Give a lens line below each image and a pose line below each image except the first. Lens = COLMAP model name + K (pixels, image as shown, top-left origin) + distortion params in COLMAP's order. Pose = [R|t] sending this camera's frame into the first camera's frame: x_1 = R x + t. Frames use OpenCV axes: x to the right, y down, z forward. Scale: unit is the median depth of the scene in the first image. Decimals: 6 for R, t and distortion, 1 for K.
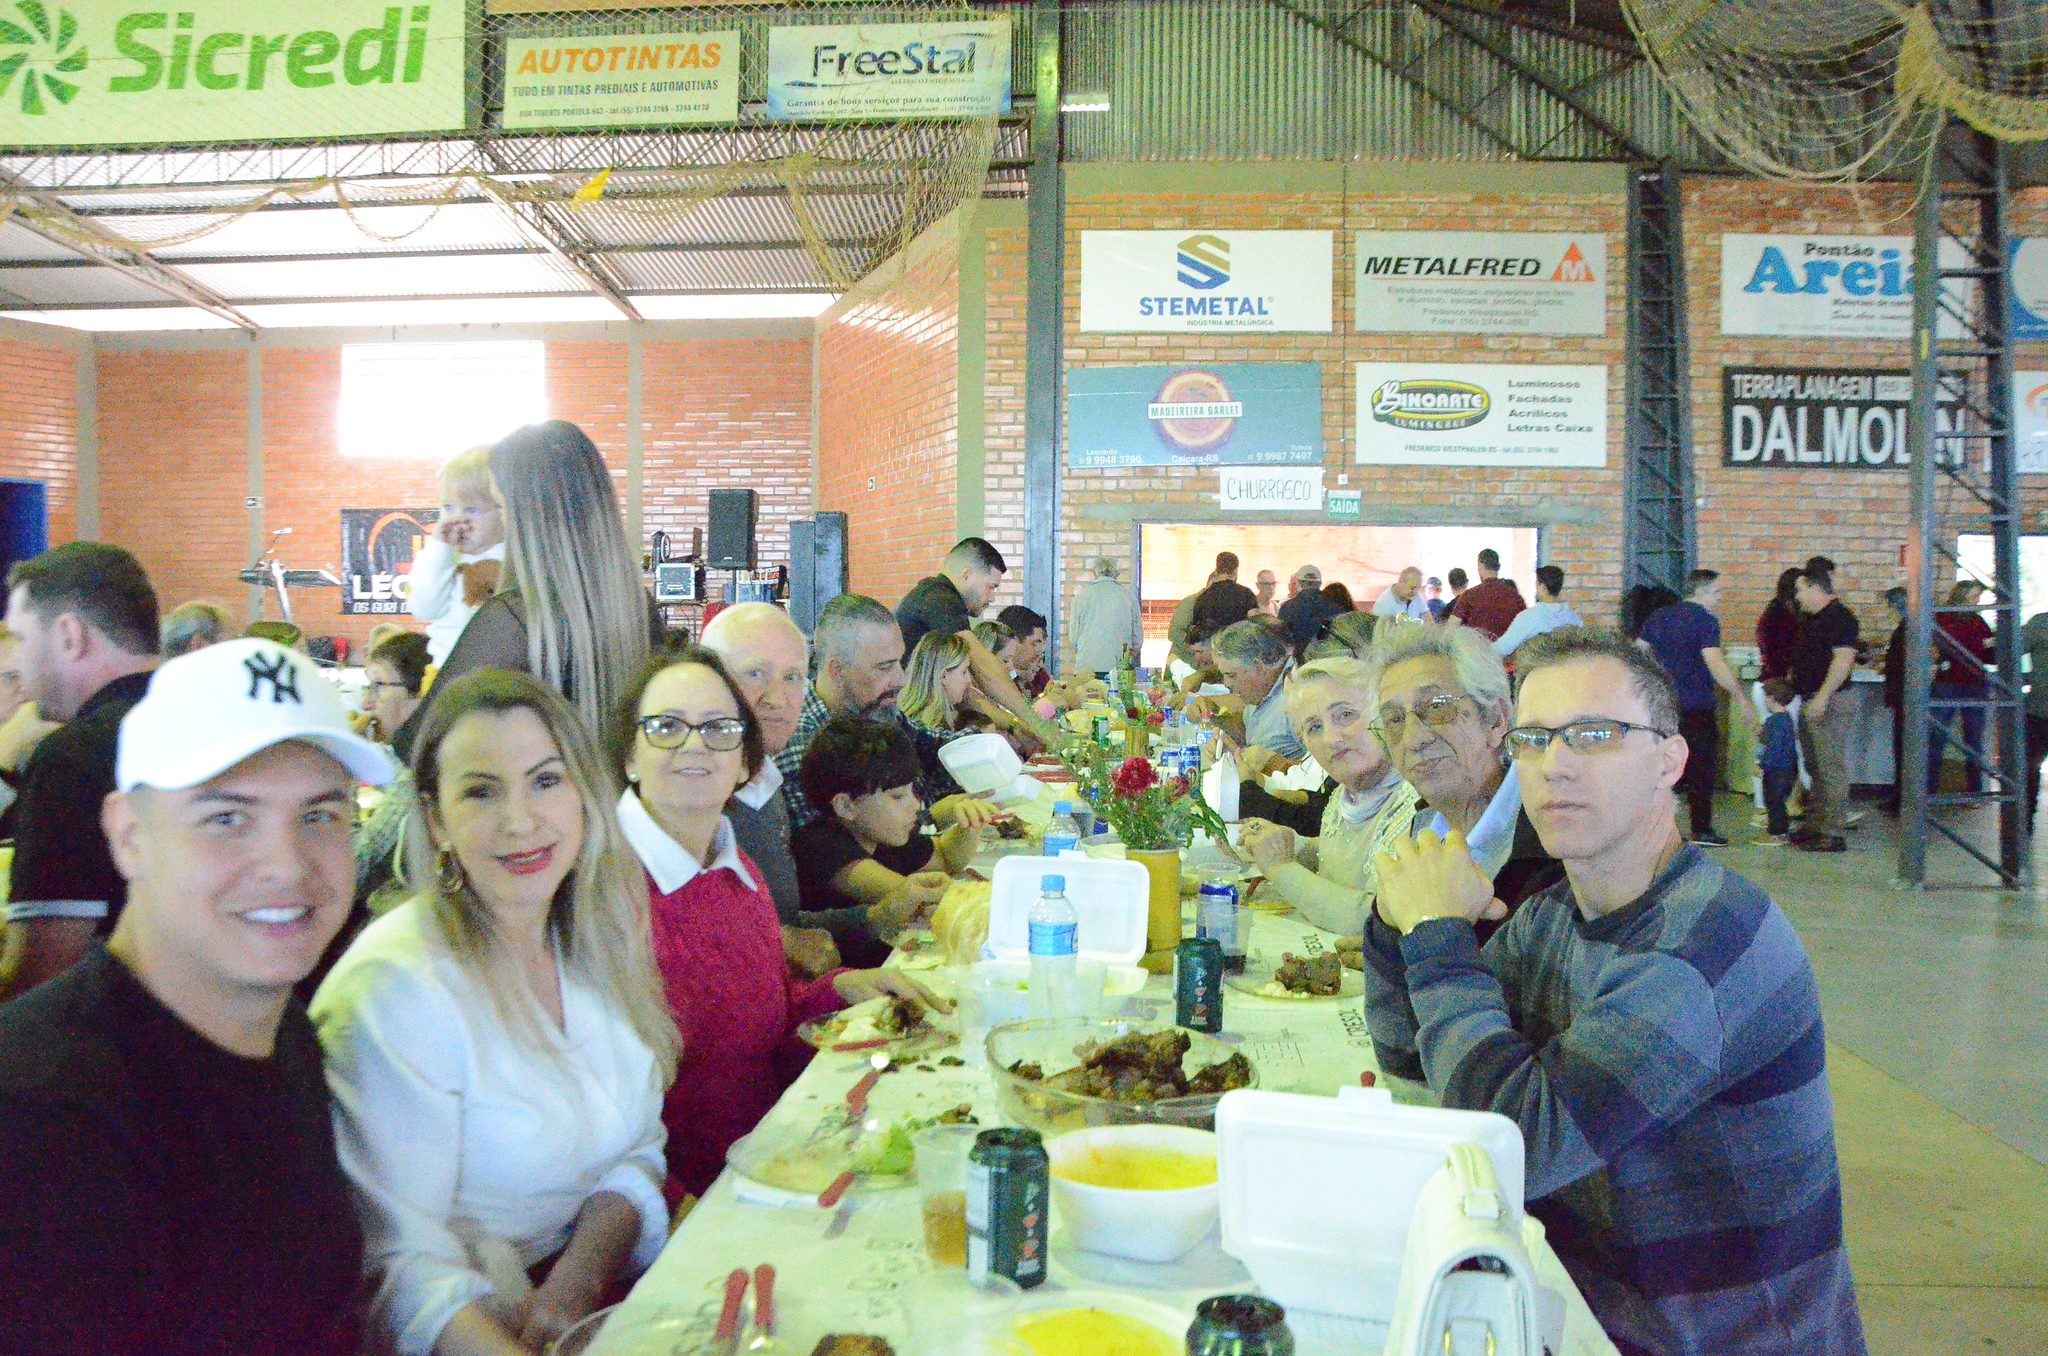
lens RADIAL K [[2025.2, 0, 1022.1], [0, 2025.2, 678.5], [0, 0, 1]] dist [-0.003191, 0.007924]
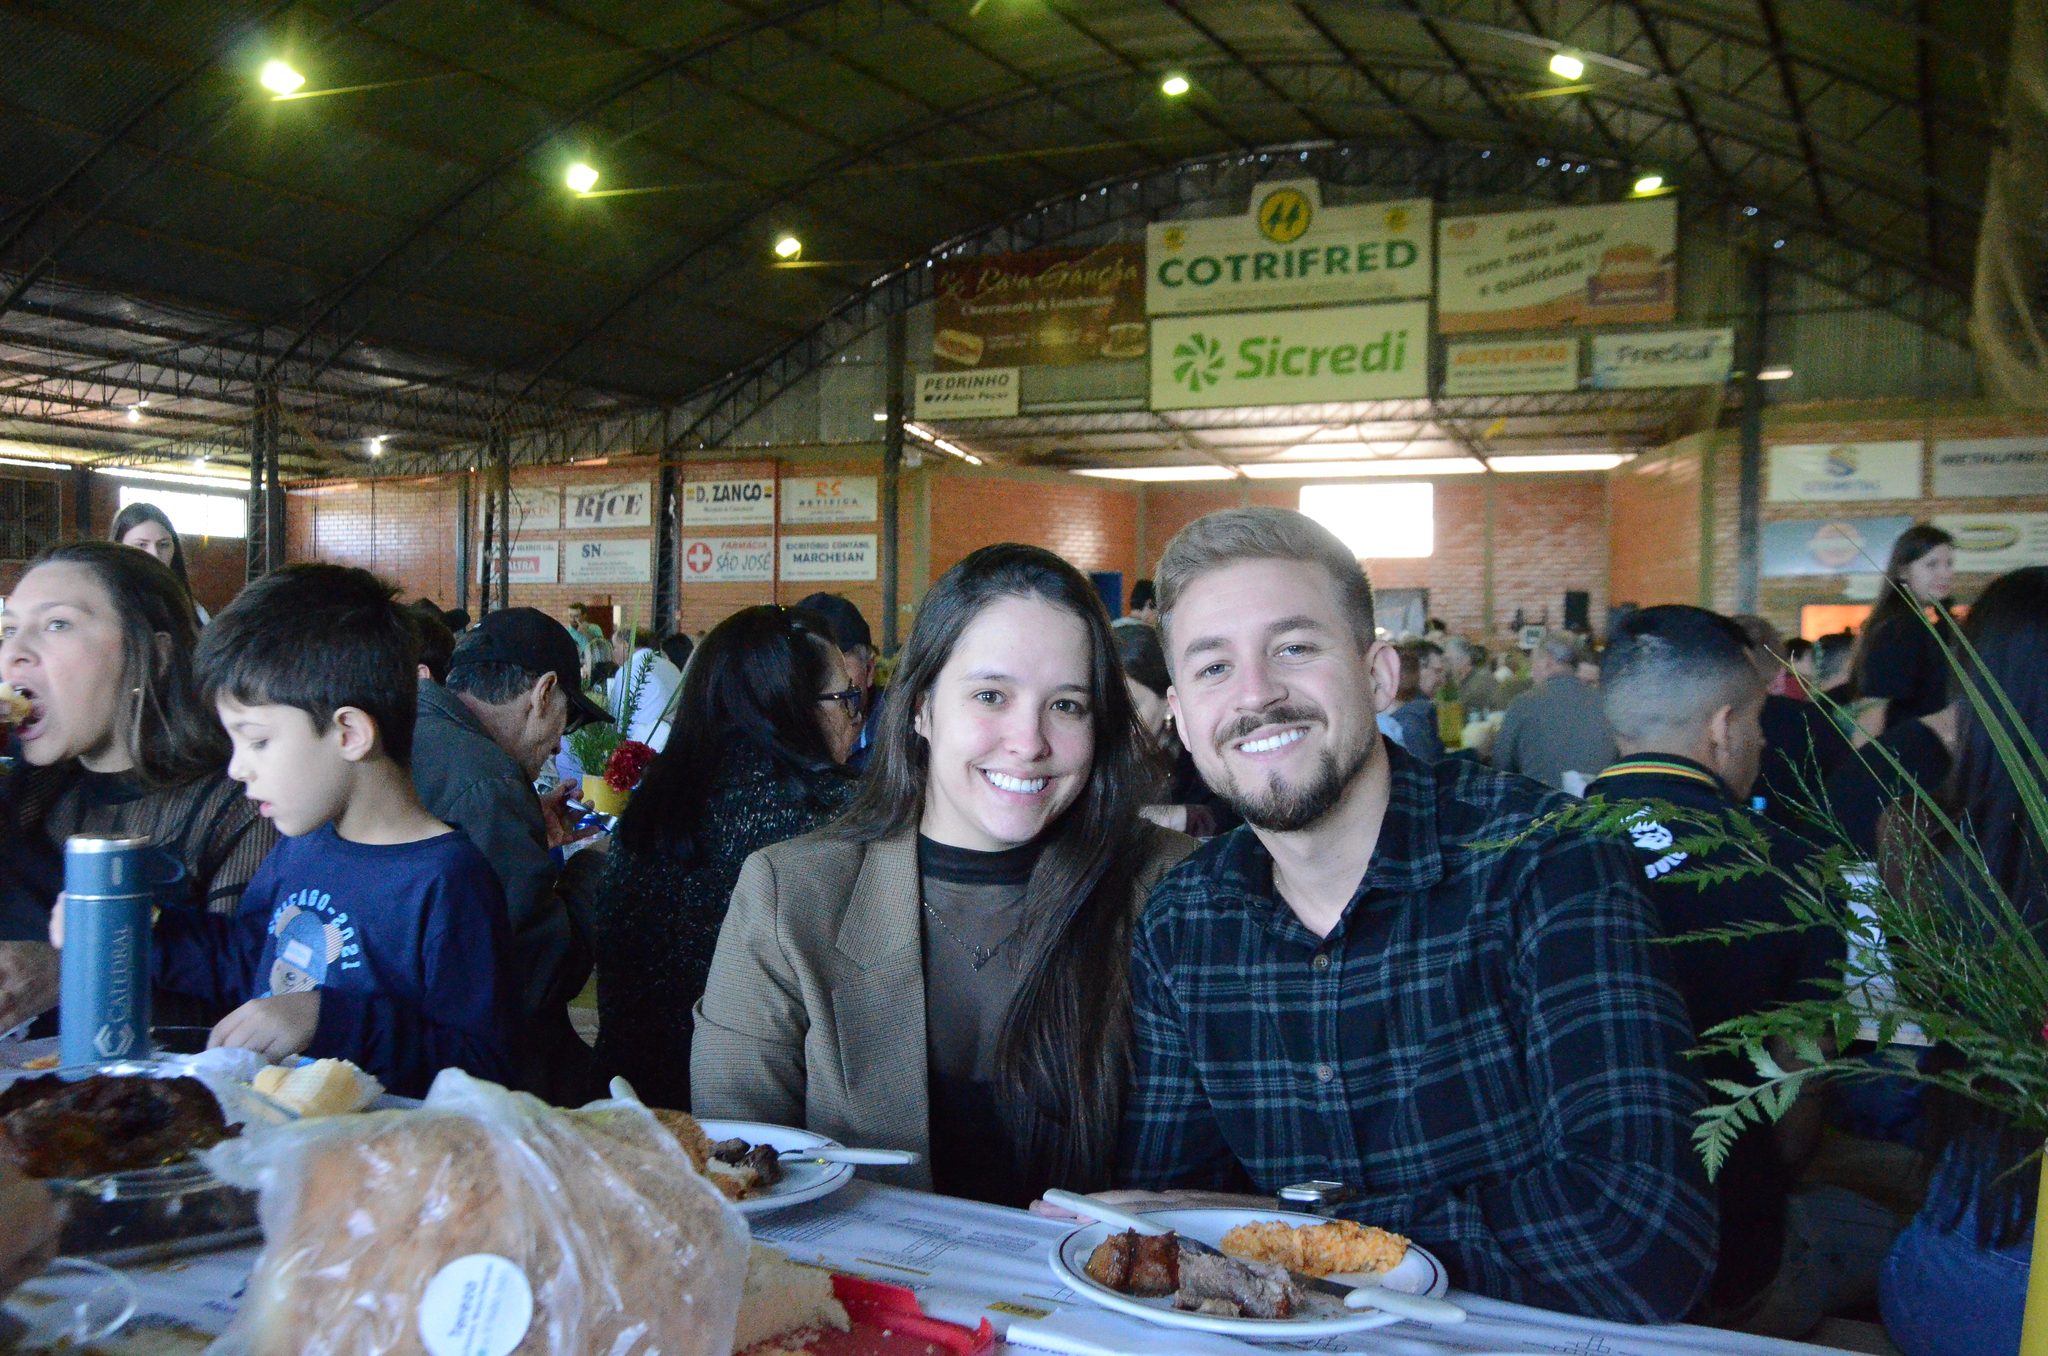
lens RADIAL K [[2025.2, 0, 1022.1], [0, 2025.2, 678.5], [0, 0, 1]] dist [-0.003191, 0.007924]
pose [[0.934913, 0.012194, -0.354667, 0.044868], [-0.022135, 0.999467, -0.023986, 0.045321], [0.354186, 0.030275, 0.934685, -0.882263]]
